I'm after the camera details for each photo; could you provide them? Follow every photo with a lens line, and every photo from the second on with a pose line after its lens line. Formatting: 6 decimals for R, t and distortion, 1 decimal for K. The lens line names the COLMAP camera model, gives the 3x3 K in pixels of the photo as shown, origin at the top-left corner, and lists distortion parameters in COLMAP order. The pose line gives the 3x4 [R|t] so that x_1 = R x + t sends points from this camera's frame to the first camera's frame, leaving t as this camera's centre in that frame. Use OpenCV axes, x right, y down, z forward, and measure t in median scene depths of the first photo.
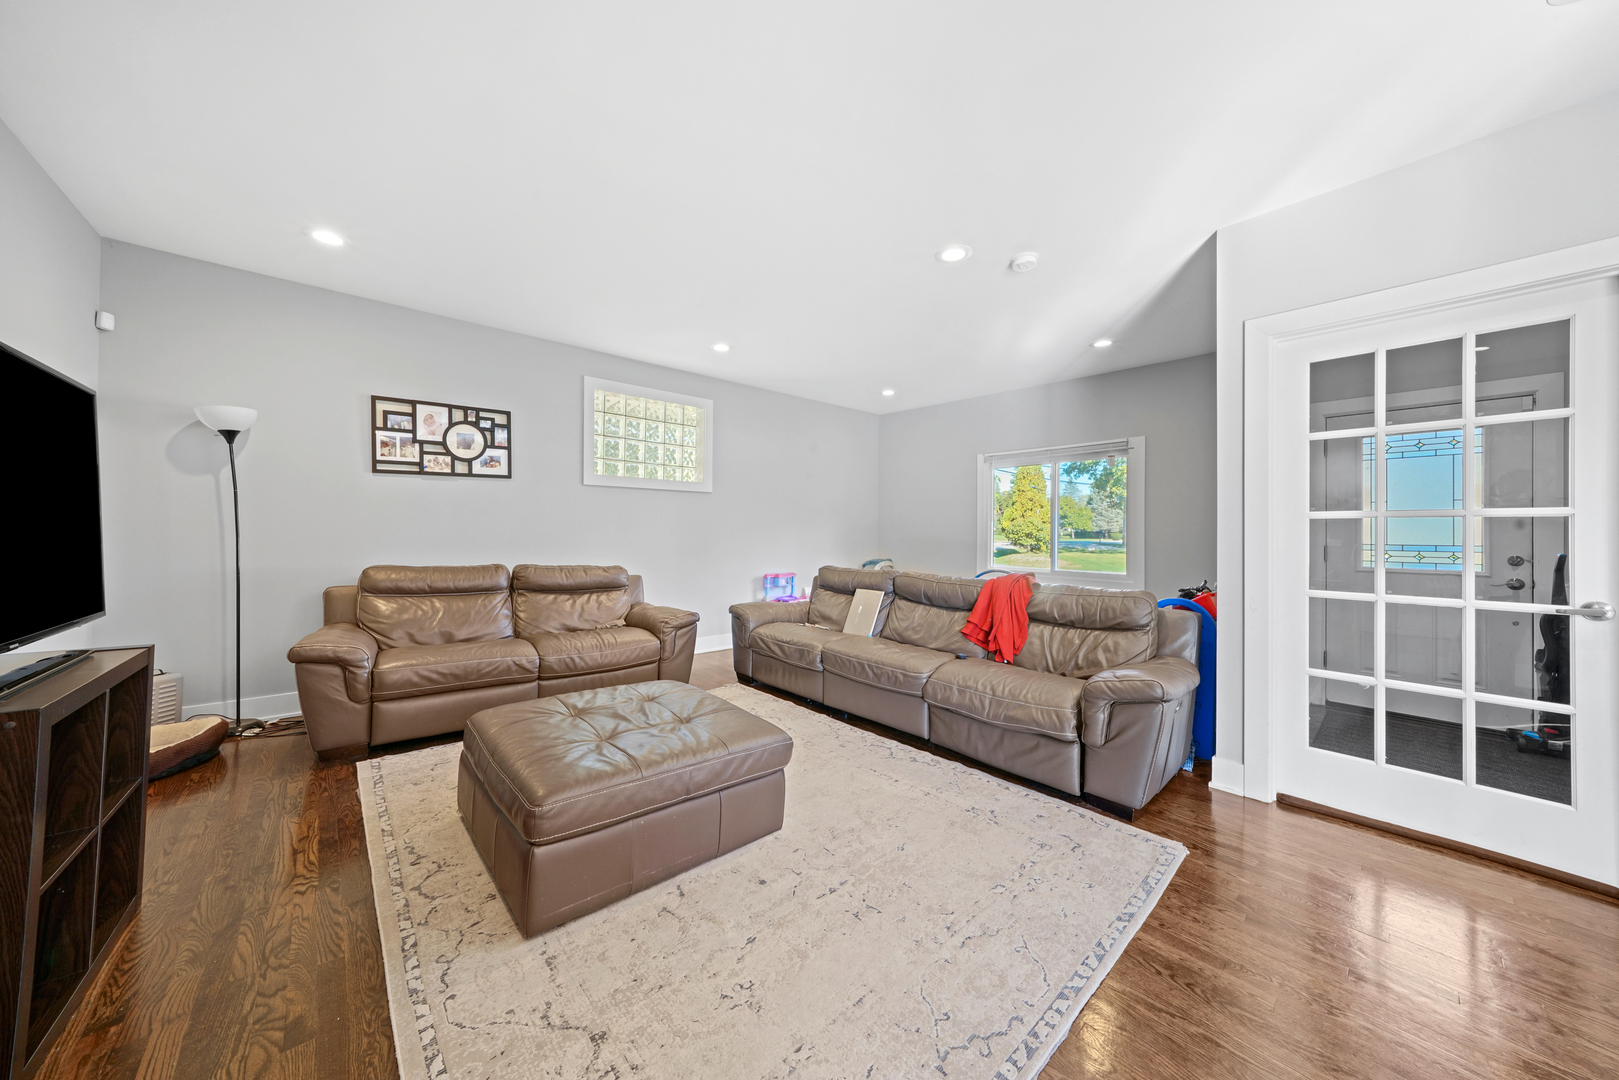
lens RADIAL K [[580.1, 0, 818.3], [0, 580.1, 532.1], [0, 0, 1]] dist [-0.003293, -0.000100]
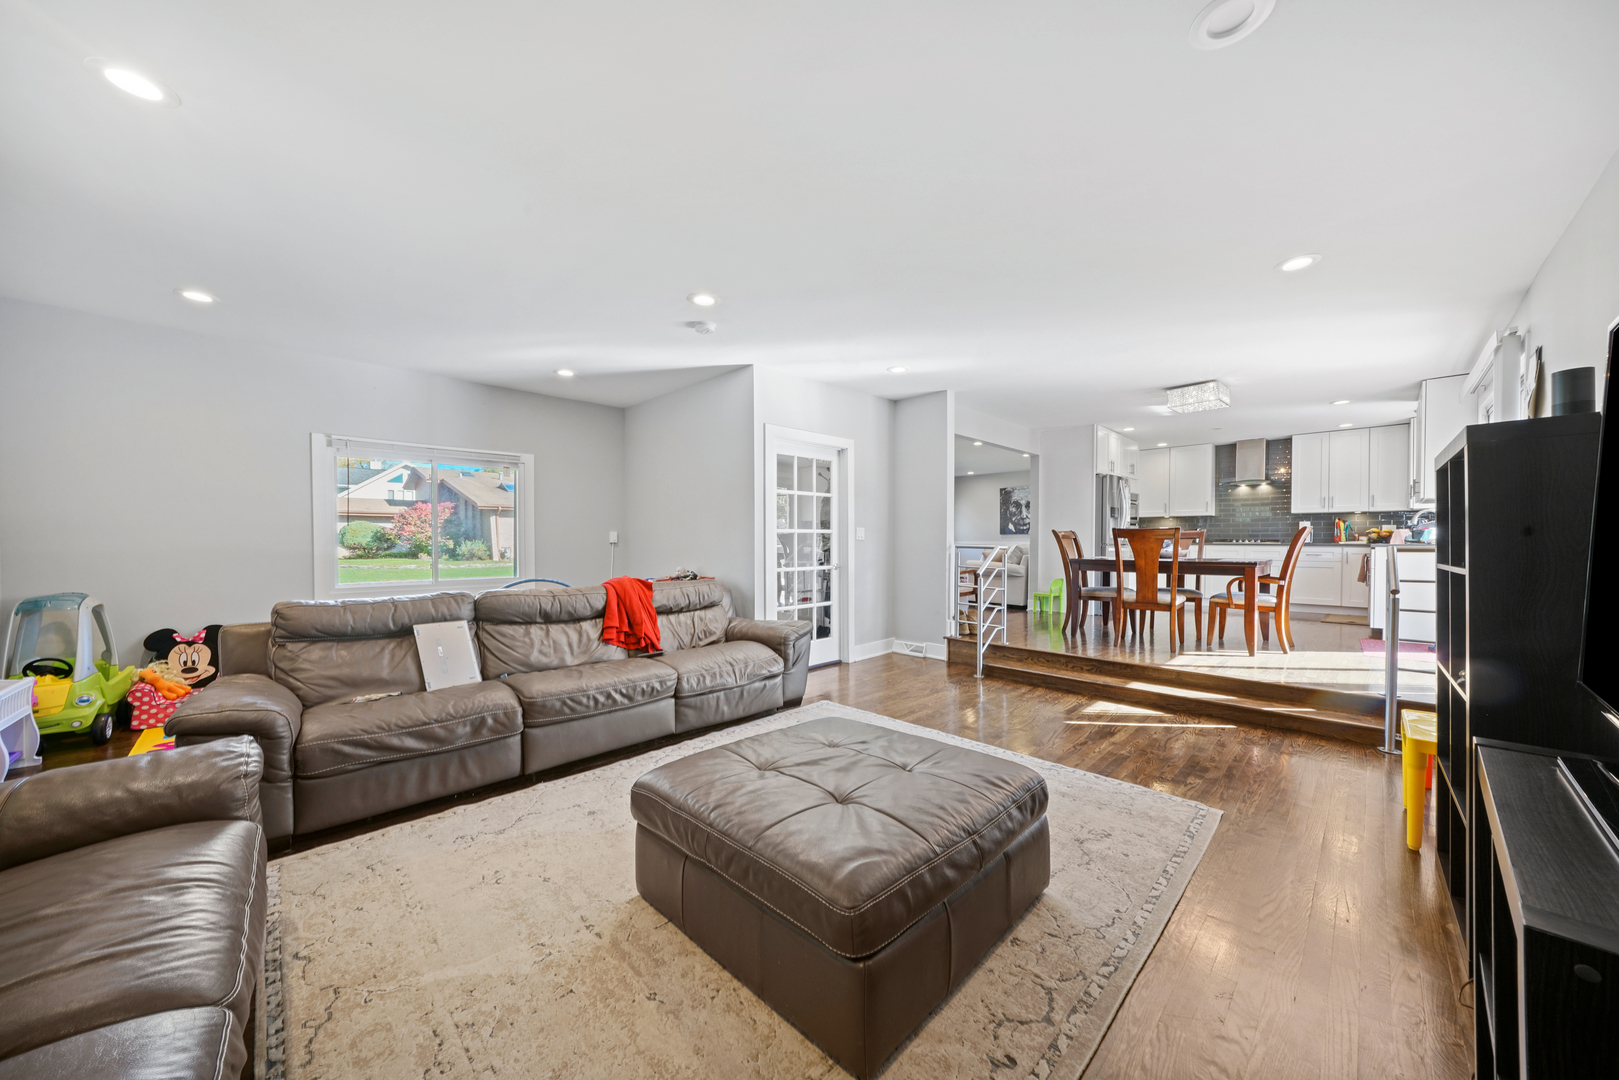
lens RADIAL K [[598.6, 0, 742.9], [0, 598.6, 545.9], [0, 0, 1]] dist [-0.018352, -0.000113]
pose [[-0.036946, -0.018302, 0.999150, -1.217701], [-0.001511, 0.999832, 0.018258, -0.015599], [-0.999316, -0.000835, -0.036967, 1.208849]]
